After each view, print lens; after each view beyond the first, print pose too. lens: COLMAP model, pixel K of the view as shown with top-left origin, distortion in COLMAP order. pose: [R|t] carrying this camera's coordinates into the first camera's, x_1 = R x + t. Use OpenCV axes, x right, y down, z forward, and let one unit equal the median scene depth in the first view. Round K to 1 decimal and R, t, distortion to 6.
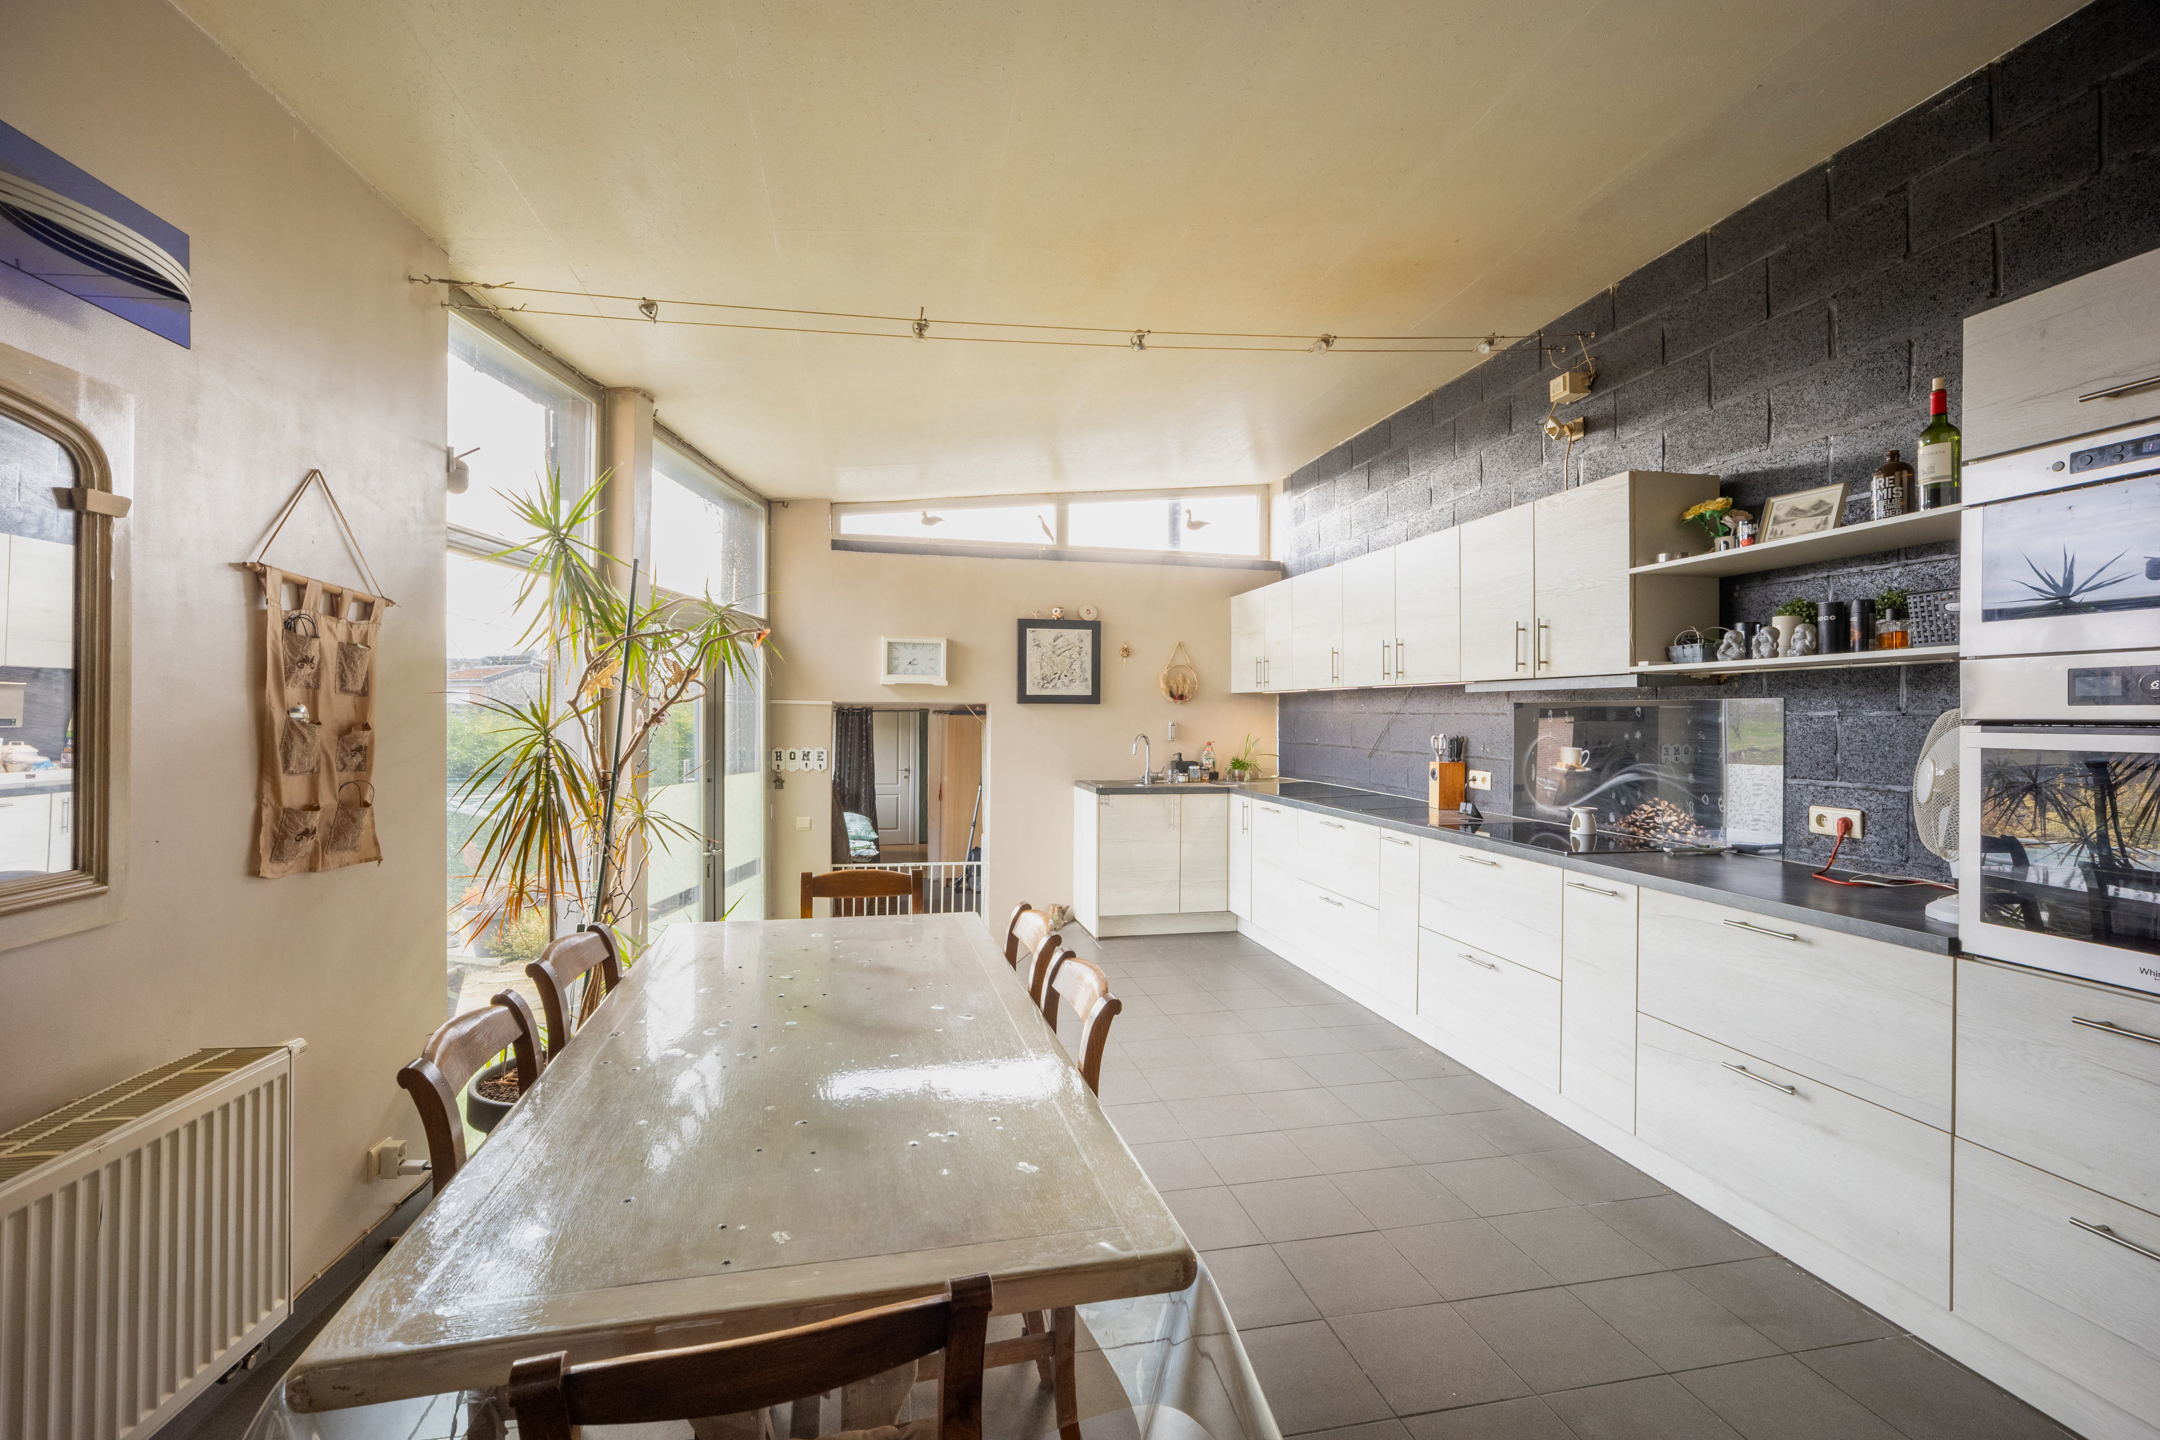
lens RADIAL K [[851.7, 0, 1103.0], [0, 851.7, 711.5], [0, 0, 1]] dist [0.001114, 0.000030]
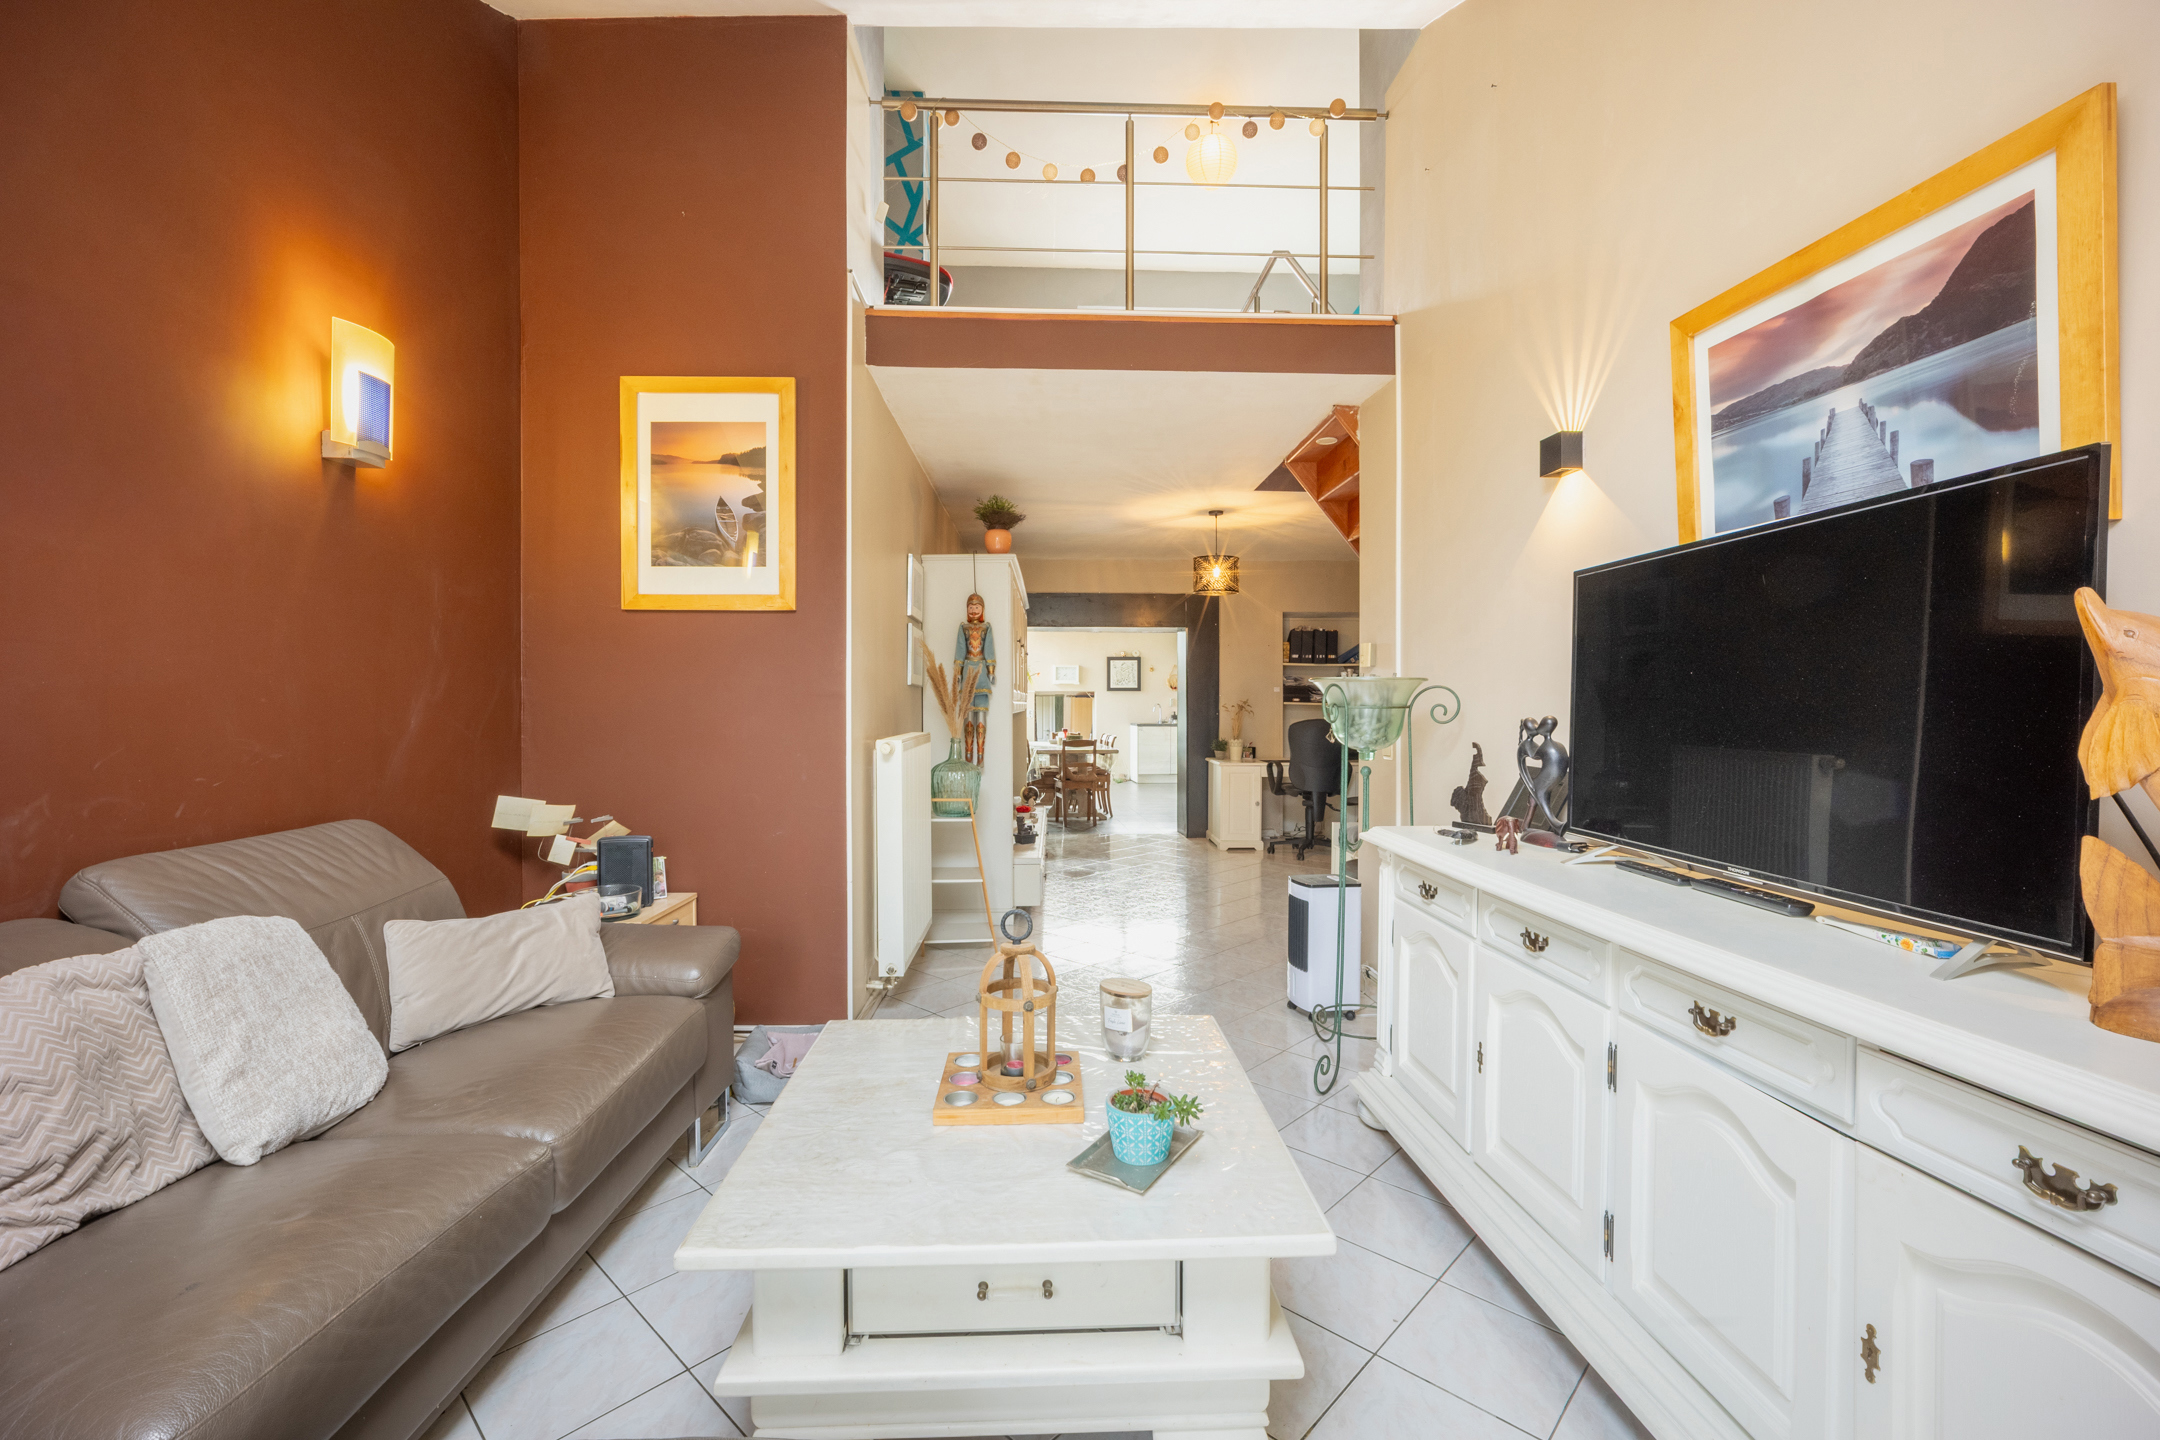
lens RADIAL K [[1051.4, 0, 1087.7], [0, 1051.4, 716.4], [0, 0, 1]] dist [-0.003076, -0.000074]
pose [[0.989673, -0.008225, -0.143104, 0.274546], [0.009628, 0.999912, 0.009114, 0.034510], [0.143017, -0.010398, 0.989666, -1.983518]]
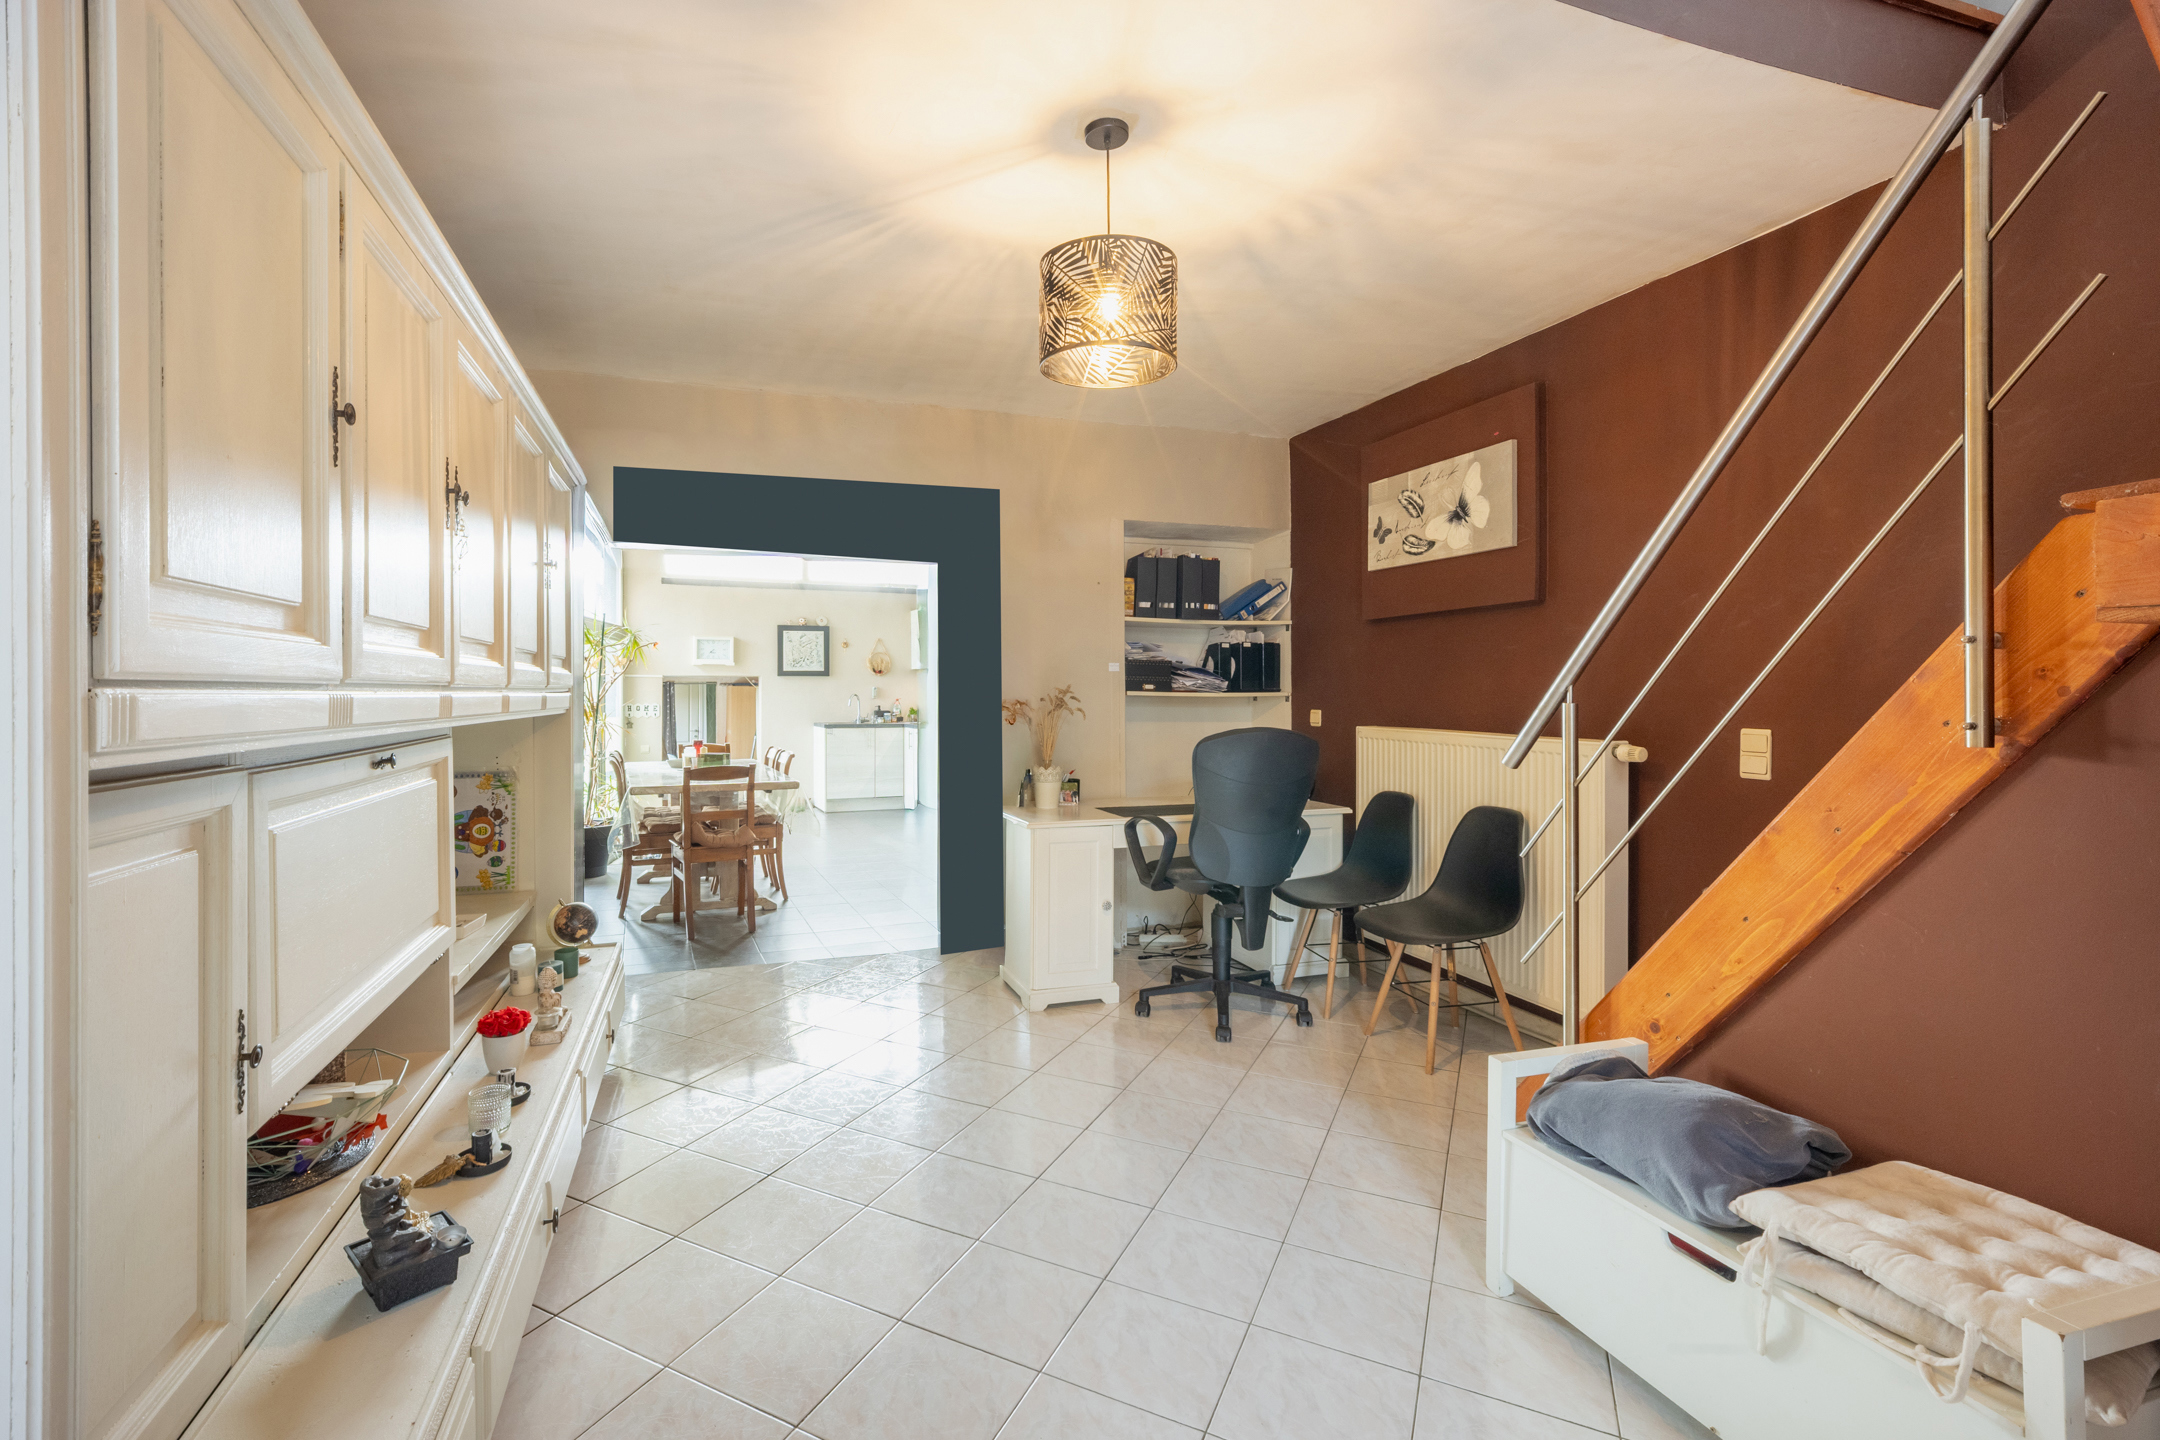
lens RADIAL K [[1051.4, 0, 1085.7], [0, 1051.4, 704.2], [0, 0, 1]] dist [-0.003076, -0.000074]
pose [[0.987481, -0.009864, 0.157430, 0.166781], [0.008672, 0.999928, 0.008255, 0.033169], [-0.157500, -0.006786, 0.987496, -1.103155]]
